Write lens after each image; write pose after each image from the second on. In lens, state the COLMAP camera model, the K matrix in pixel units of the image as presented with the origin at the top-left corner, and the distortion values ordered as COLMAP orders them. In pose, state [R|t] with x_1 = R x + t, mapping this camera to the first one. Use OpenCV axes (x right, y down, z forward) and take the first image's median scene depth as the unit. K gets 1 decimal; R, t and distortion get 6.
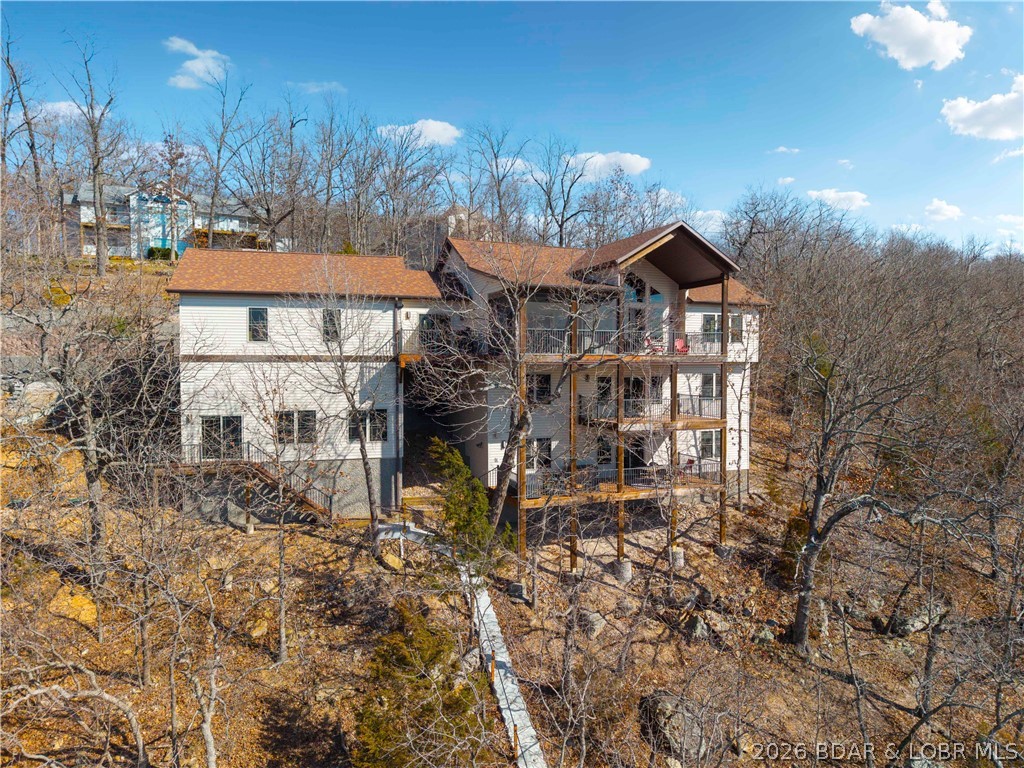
lens RADIAL K [[685.7, 0, 516.3], [0, 685.7, 386.1], [0, 0, 1]] dist [0.045983, -0.029708]
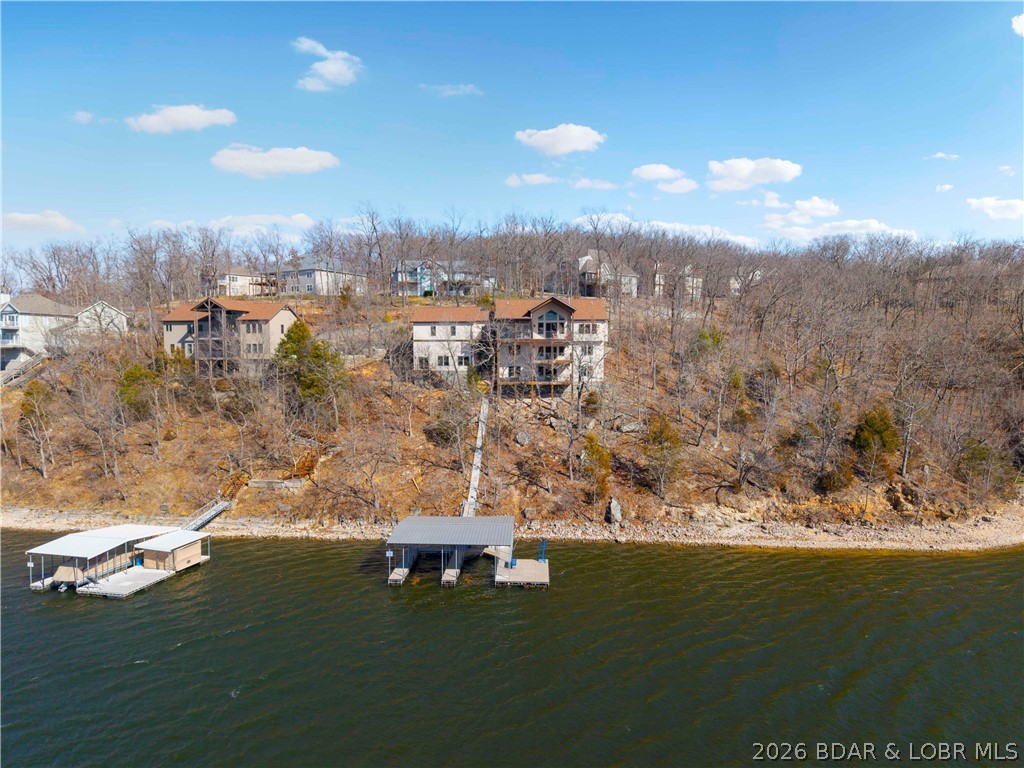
lens RADIAL K [[685.7, 0, 516.1], [0, 685.7, 379.8], [0, 0, 1]] dist [0.045983, -0.029708]
pose [[0.915278, 0.017136, -0.402458, 1.335635], [-0.010981, 0.999785, 0.017594, 0.087026], [0.402673, -0.011684, 0.915269, -1.901066]]
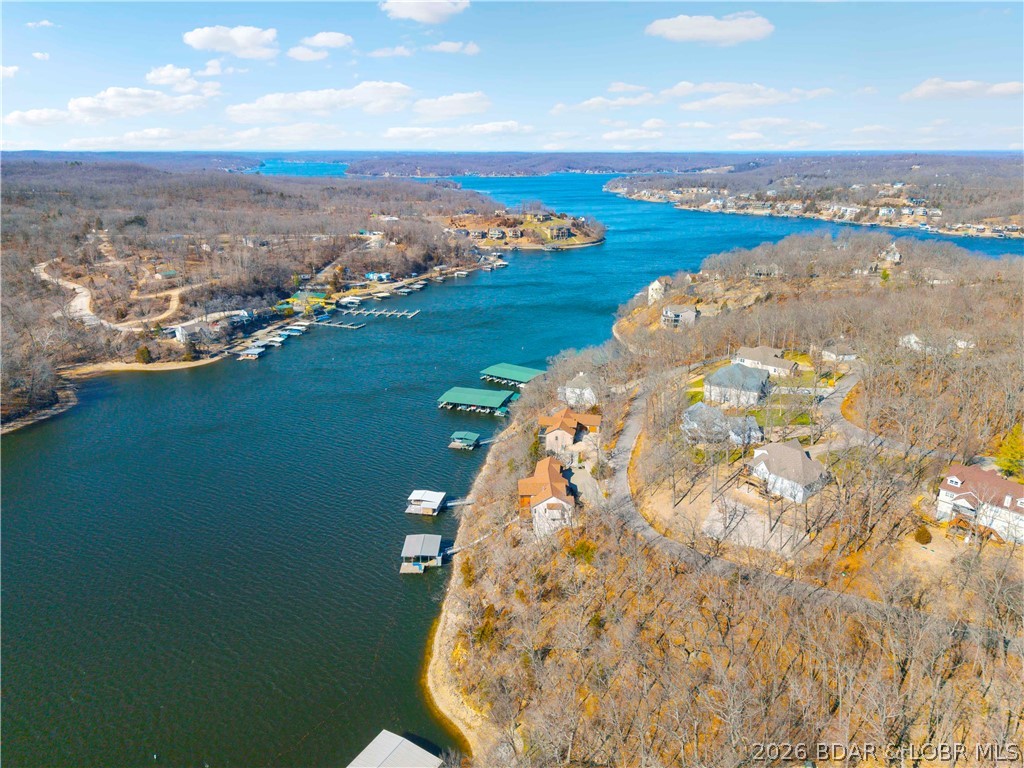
lens RADIAL K [[713.6, 0, 510.0], [0, 713.6, 388.5], [0, 0, 1]] dist [0.060164, -0.001476]
pose [[-0.377441, 0.295759, -0.877533, 5.626322], [-0.019785, 0.944834, 0.326951, -3.132369], [0.925822, 0.140767, -0.350767, 3.035595]]
